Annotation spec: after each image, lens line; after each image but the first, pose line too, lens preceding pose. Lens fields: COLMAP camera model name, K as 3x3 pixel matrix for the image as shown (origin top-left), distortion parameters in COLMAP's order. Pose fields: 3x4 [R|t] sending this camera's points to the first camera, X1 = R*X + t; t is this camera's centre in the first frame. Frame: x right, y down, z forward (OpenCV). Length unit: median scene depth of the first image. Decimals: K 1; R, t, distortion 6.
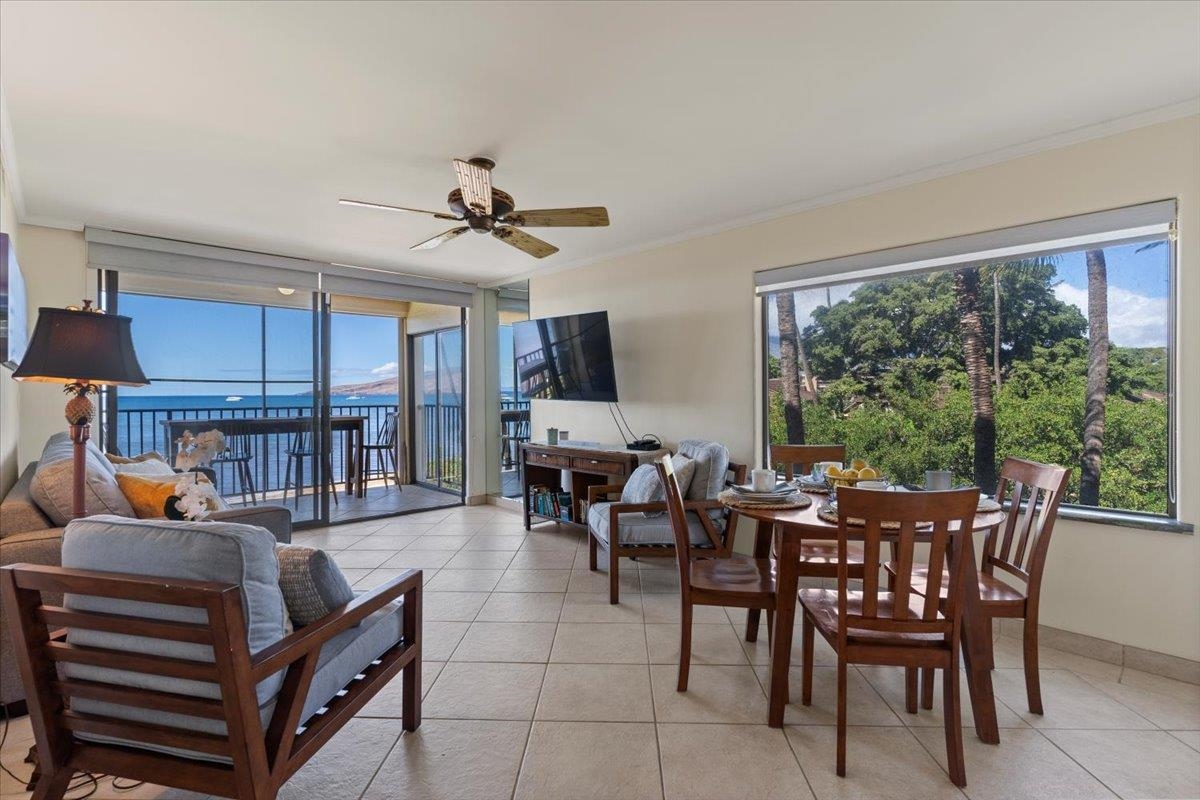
lens RADIAL K [[576.8, 0, 600.0], [0, 576.8, 400.0], [0, 0, 1]] dist [0.003950, 0.000745]
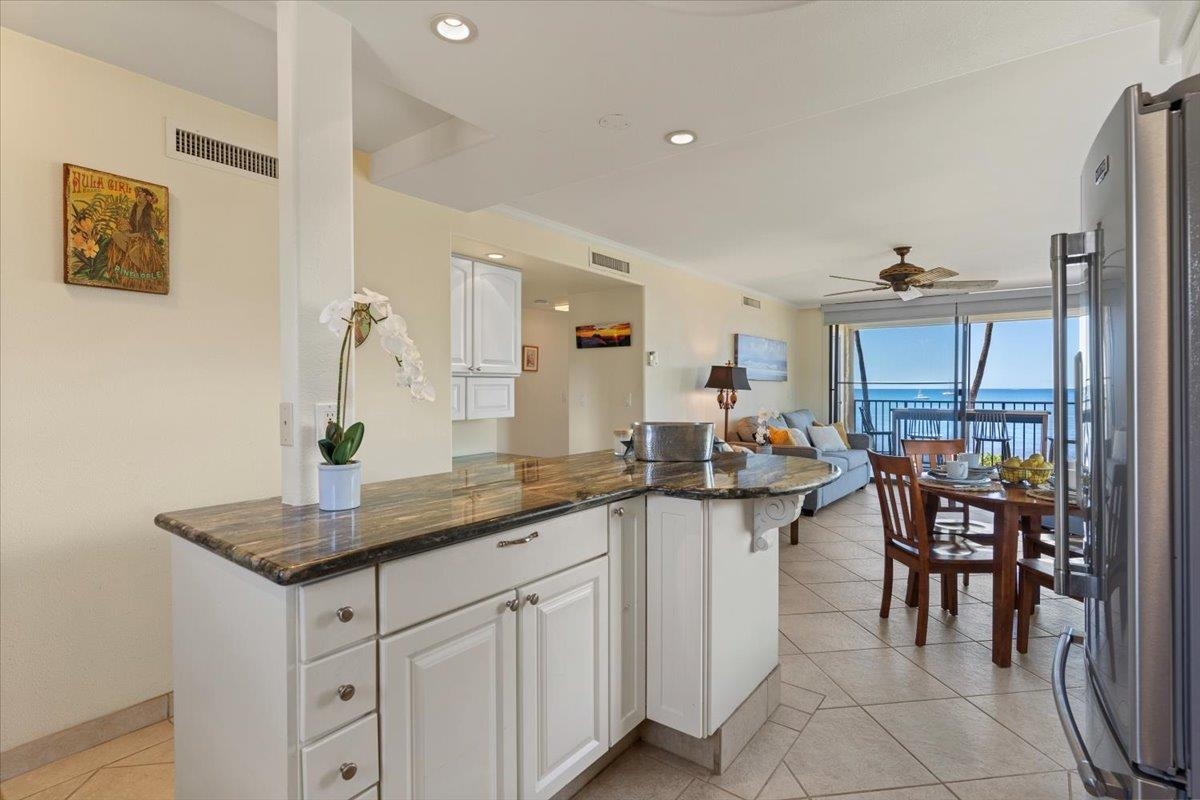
lens RADIAL K [[574.7, 0, 599.2], [0, 574.7, 391.0], [0, 0, 1]] dist [-0.002466, 0.000397]
pose [[0.168294, 0.009841, -0.985688, 0.673966], [-0.012879, 0.999887, 0.007784, -0.012384], [0.985653, 0.011385, 0.168401, -0.042416]]
